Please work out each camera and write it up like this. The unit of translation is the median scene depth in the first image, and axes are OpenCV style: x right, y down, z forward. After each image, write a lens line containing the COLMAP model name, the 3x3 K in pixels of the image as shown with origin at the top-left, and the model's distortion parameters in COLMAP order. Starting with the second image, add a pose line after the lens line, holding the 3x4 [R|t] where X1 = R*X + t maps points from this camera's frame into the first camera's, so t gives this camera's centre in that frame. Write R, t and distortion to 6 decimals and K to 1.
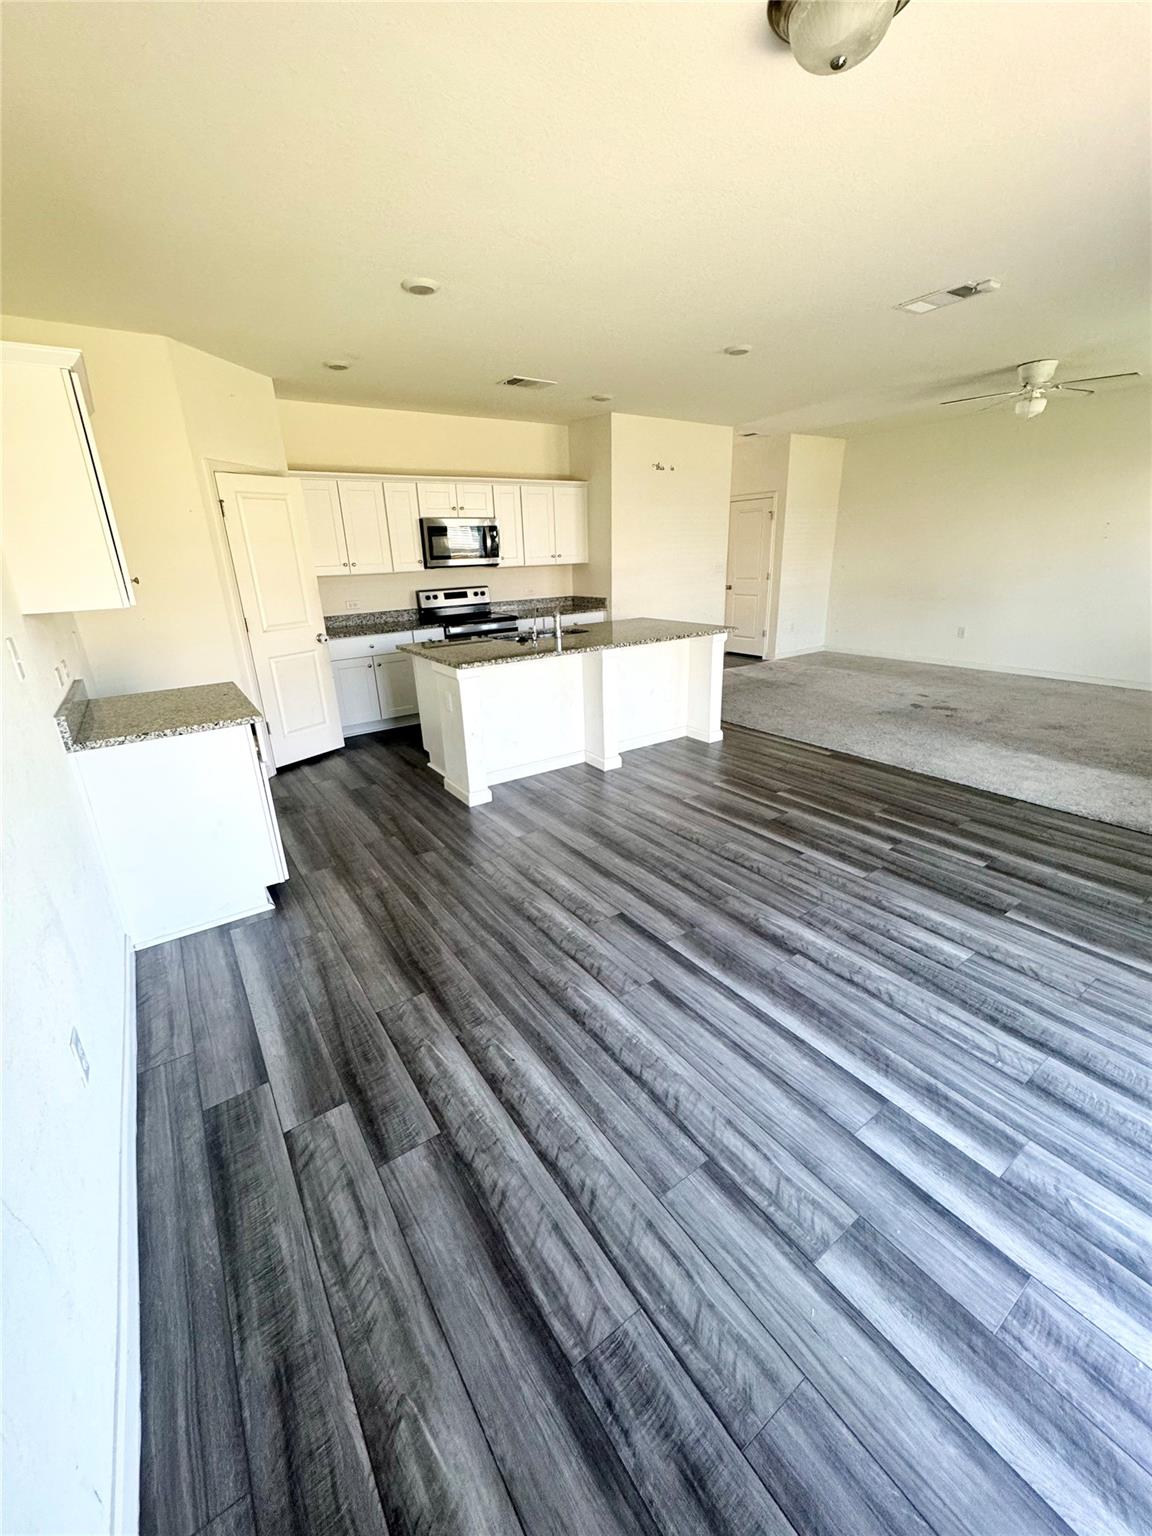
lens RADIAL K [[614.7, 0, 576.0], [0, 614.7, 768.0], [0, 0, 1]] dist [0.001341, 0.000233]
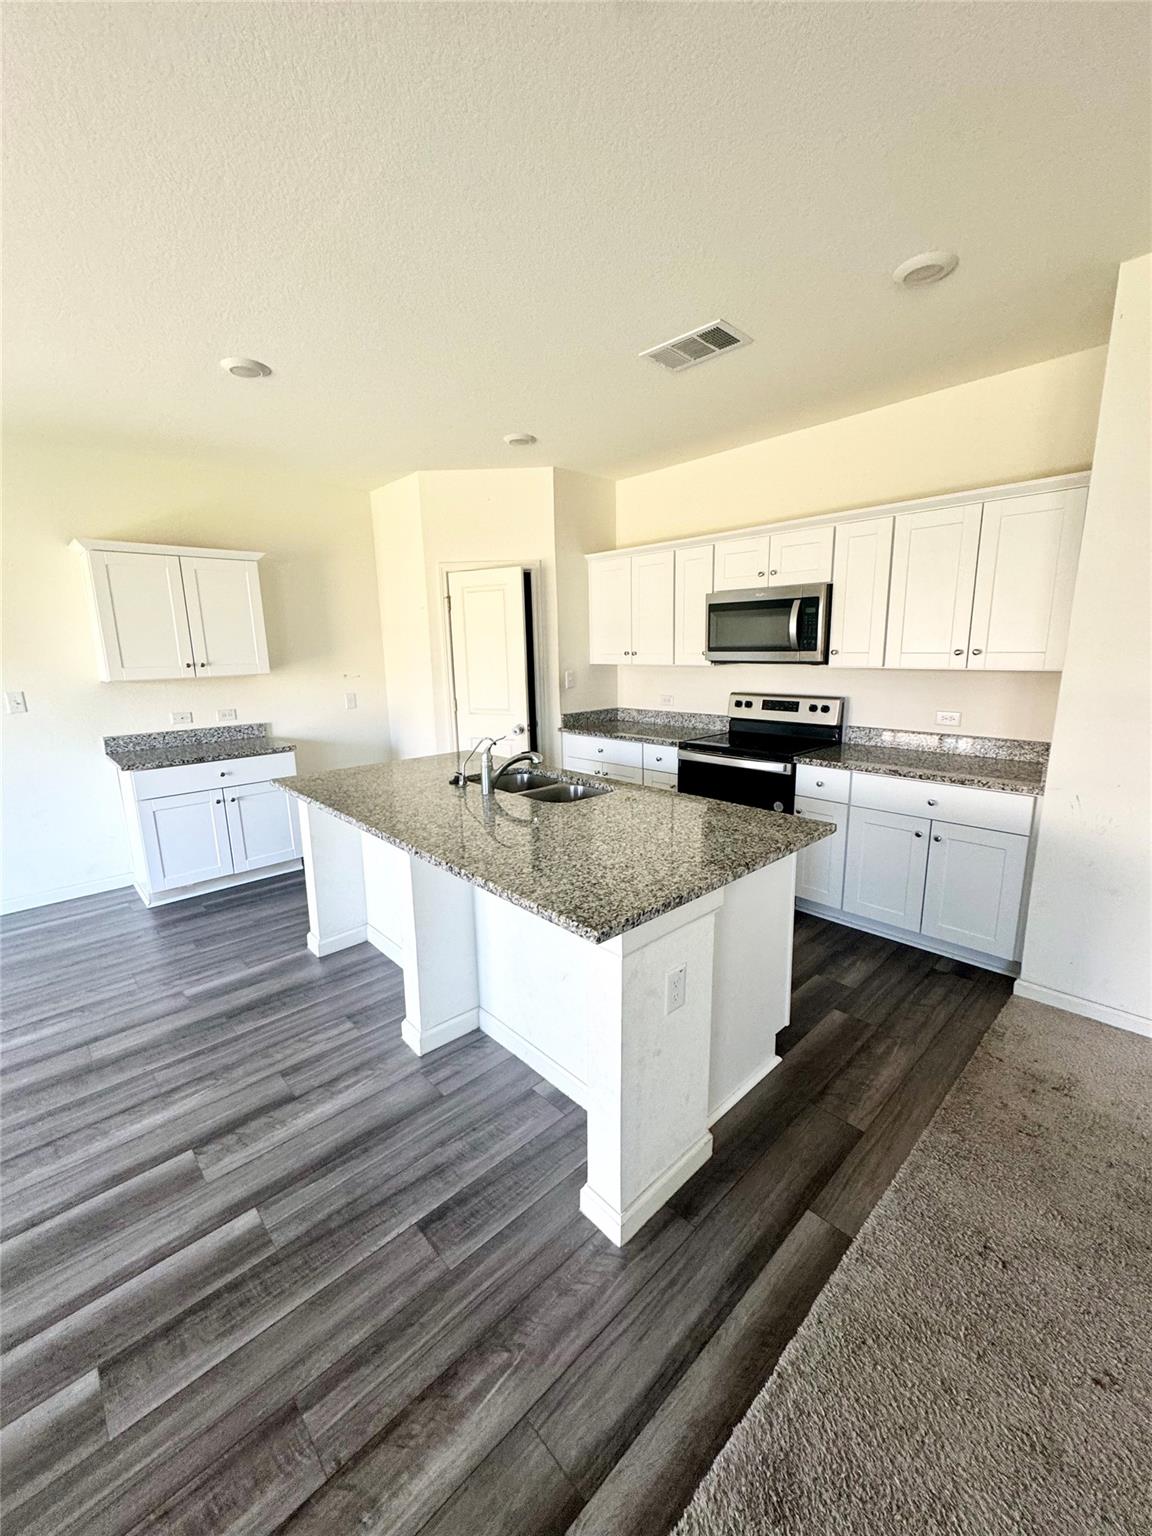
lens RADIAL K [[614.7, 0, 576.0], [0, 614.7, 768.0], [0, 0, 1]] dist [0.001341, 0.000233]
pose [[0.157224, 0.227542, -0.960992, 0.440848], [-0.317928, 0.932951, 0.168888, -0.292817], [0.934988, 0.278973, 0.219025, 0.765344]]
